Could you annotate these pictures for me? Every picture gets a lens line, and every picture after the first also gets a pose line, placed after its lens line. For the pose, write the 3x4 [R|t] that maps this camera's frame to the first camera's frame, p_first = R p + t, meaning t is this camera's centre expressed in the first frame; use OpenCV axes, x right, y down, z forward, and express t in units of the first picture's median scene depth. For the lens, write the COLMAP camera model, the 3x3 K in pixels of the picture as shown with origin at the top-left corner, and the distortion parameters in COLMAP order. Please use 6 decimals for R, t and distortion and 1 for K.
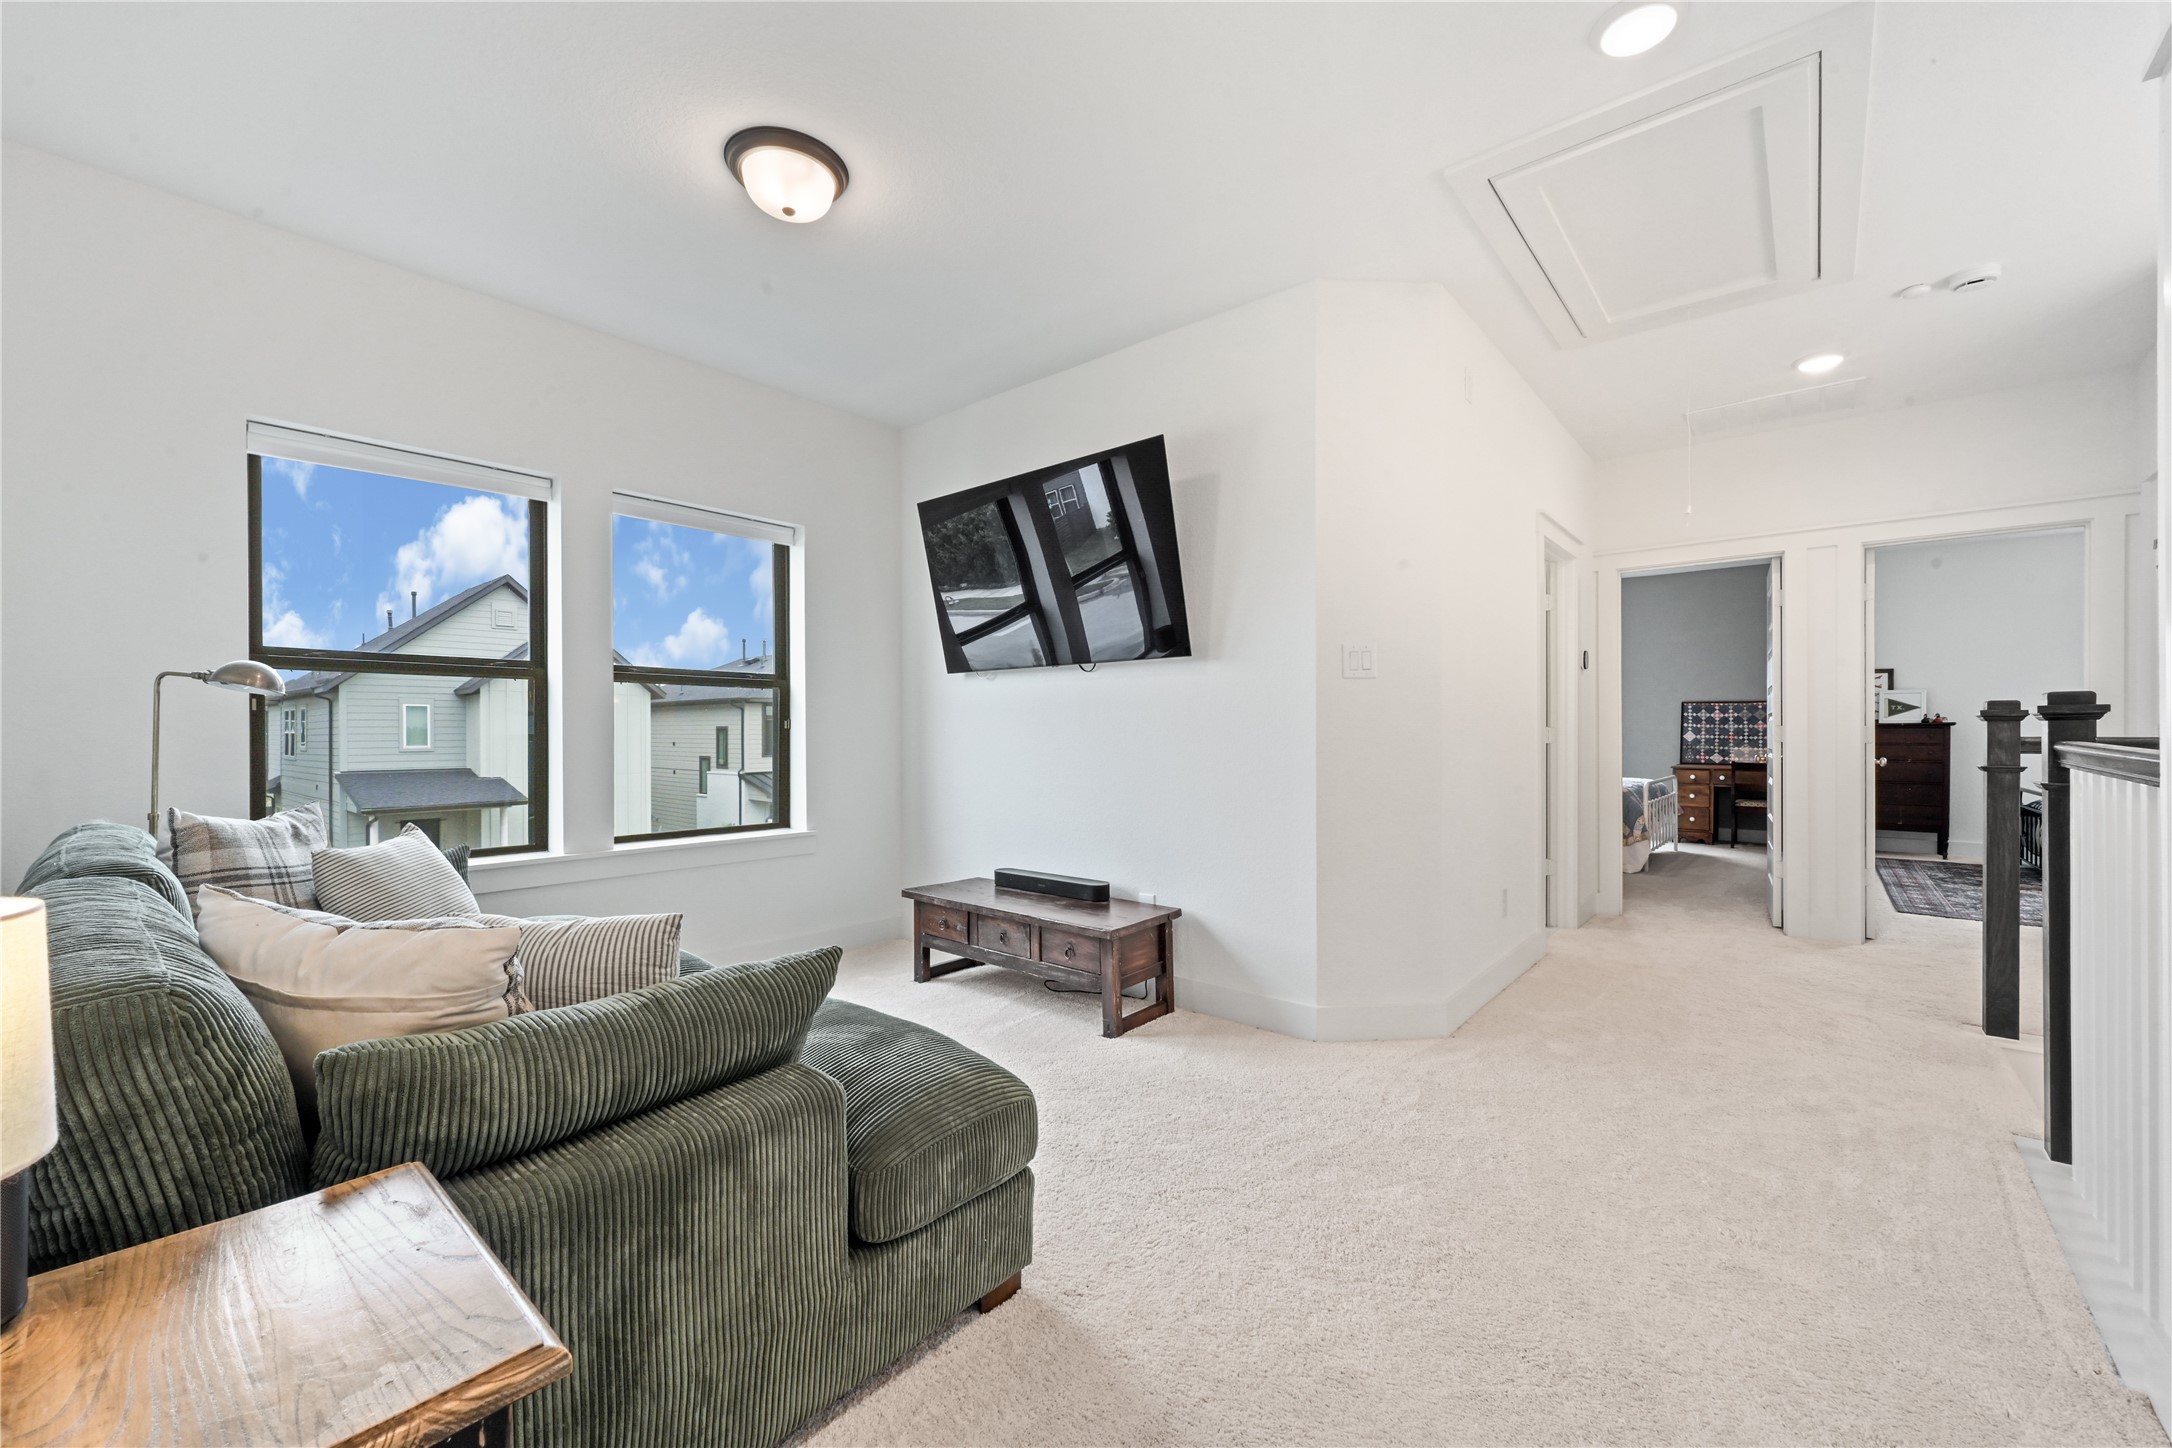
lens RADIAL K [[876.6, 0, 1086.0], [0, 876.6, 724.0], [0, 0, 1]] dist [-0.000153, -0.000032]
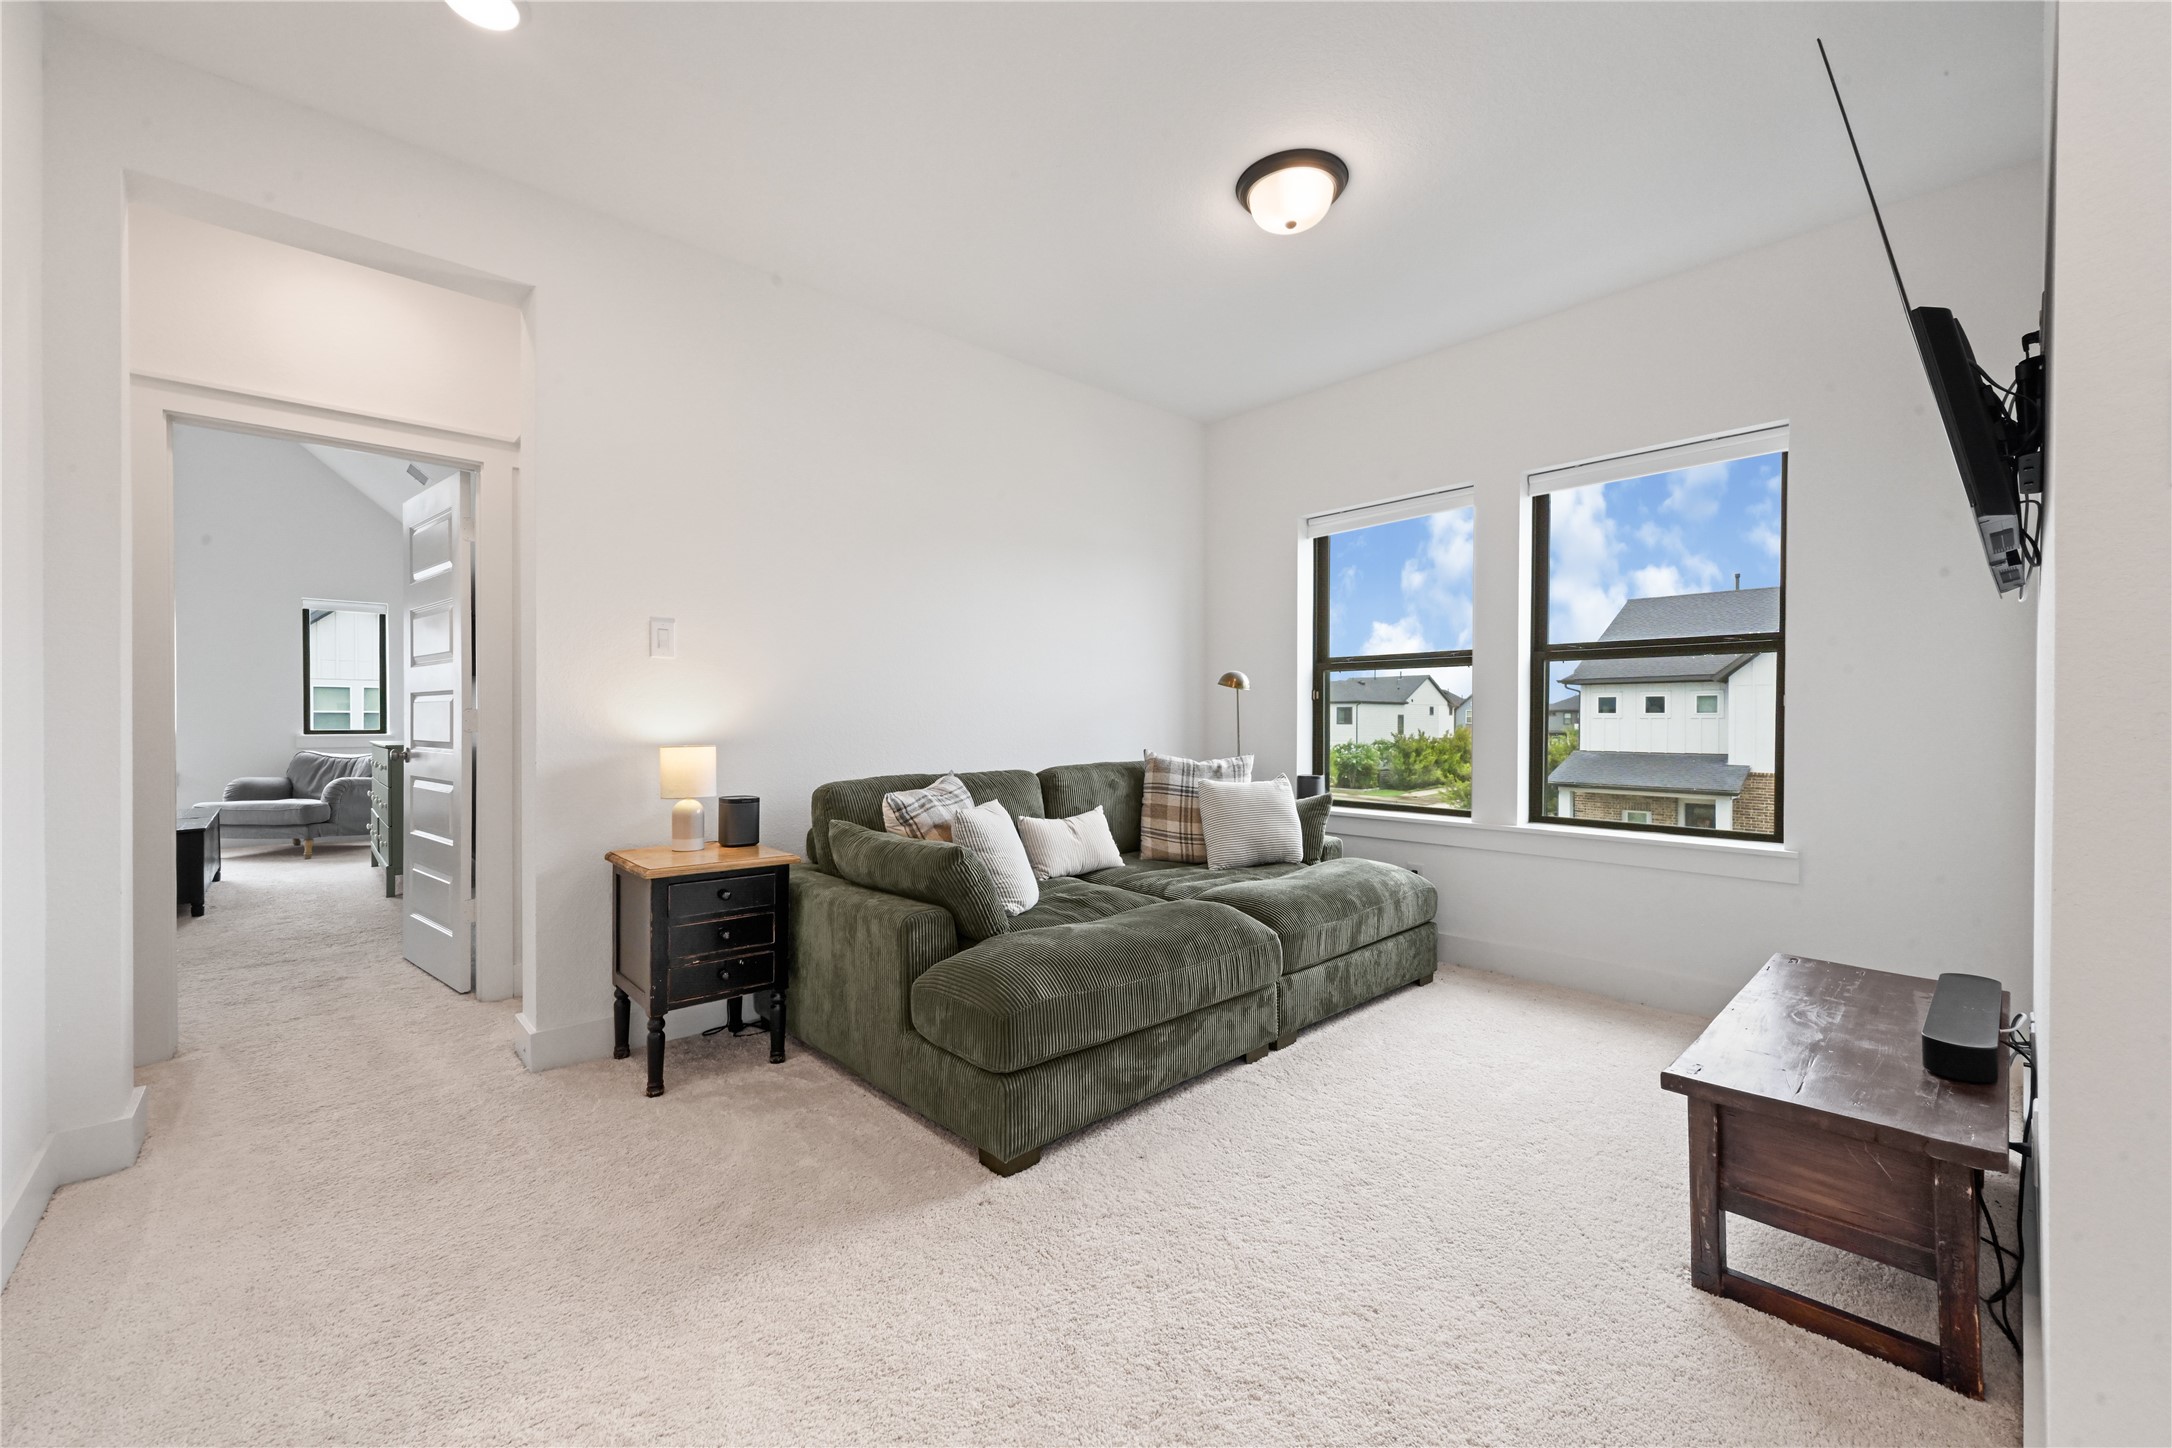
lens RADIAL K [[876.6, 0, 1086.0], [0, 876.6, 724.0], [0, 0, 1]] dist [-0.000153, -0.000032]
pose [[-0.134492, 0.008692, -0.990877, 0.755197], [0.005858, 0.999951, 0.007976, 0.014868], [0.990897, -0.004731, -0.134536, 0.886454]]
